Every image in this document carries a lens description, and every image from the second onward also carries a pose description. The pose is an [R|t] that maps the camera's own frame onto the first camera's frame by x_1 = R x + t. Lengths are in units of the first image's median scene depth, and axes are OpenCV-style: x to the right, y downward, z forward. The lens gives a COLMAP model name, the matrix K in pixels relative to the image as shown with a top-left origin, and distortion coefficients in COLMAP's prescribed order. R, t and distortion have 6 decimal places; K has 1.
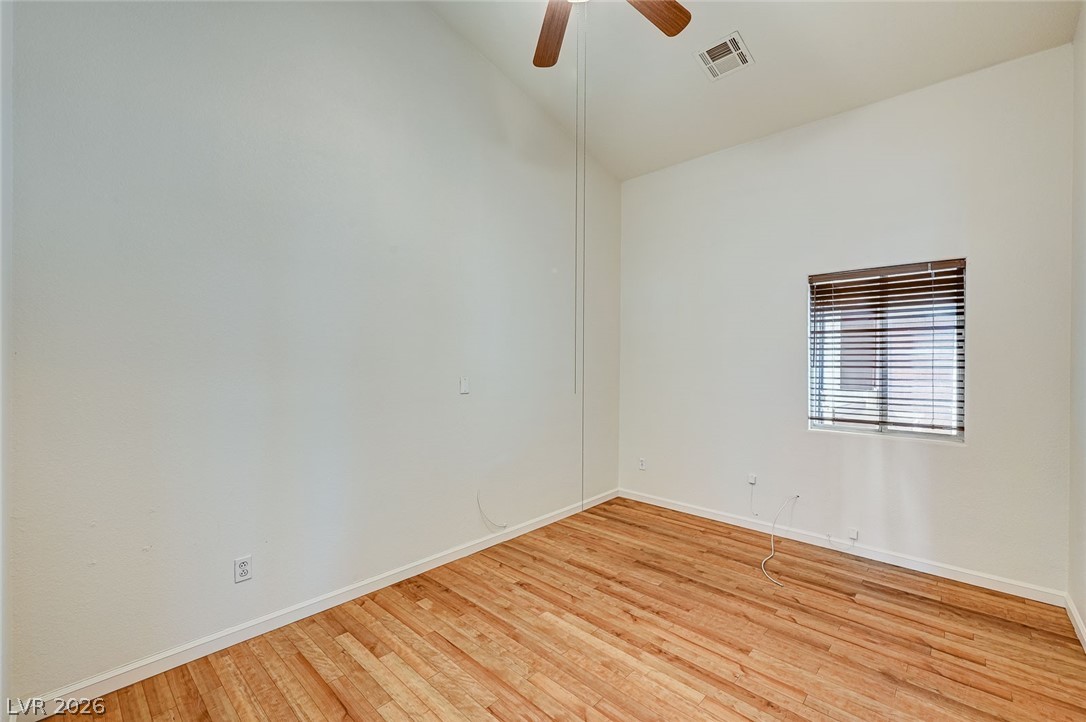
lens RADIAL K [[460.3, 0, 546.0], [0, 460.3, 355.6], [0, 0, 1]] dist [0.000073, 0.000057]
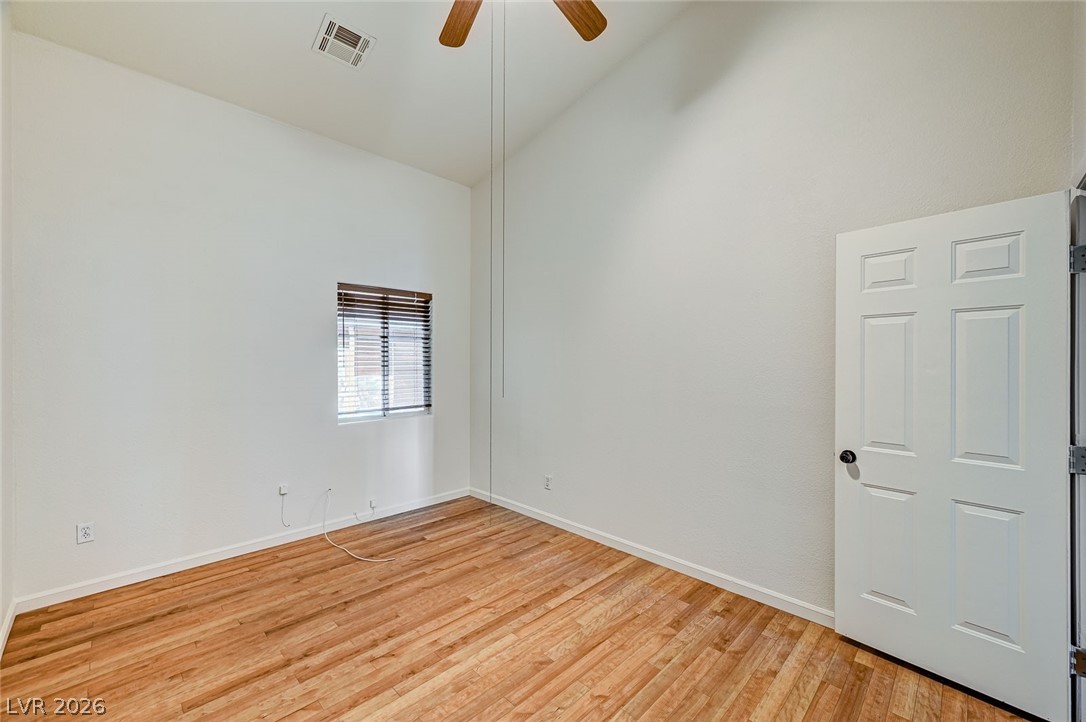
lens RADIAL K [[441.0, 0, 544.3], [0, 441.0, 359.1], [0, 0, 1]] dist [0.002683, 0.000361]
pose [[0.015803, 0.001928, 0.999873, -0.667133], [-0.008141, 0.999965, -0.001800, 0.006081], [-0.999842, -0.008112, 0.015818, 0.720513]]
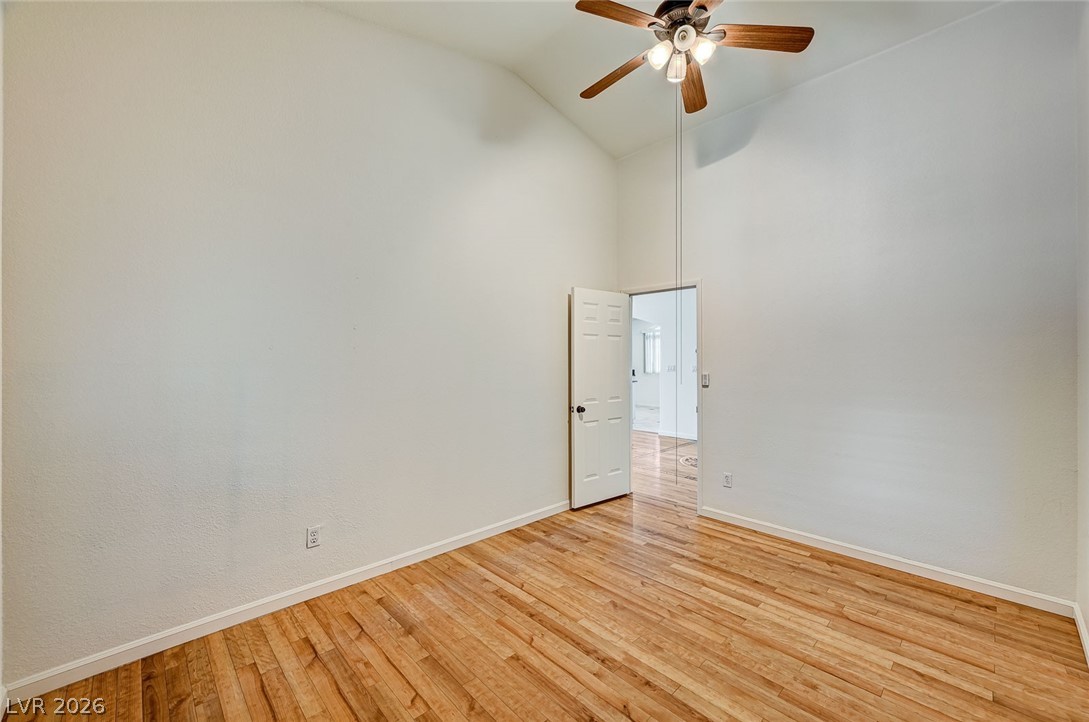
lens RADIAL K [[423.3, 0, 564.7], [0, 423.3, 359.0], [0, 0, 1]] dist [-0.000502, -0.000036]
pose [[-0.999755, -0.003662, 0.021829, 0.285700], [-0.003870, 0.999947, -0.009508, 0.024467], [-0.021793, -0.009590, -0.999717, 1.731610]]
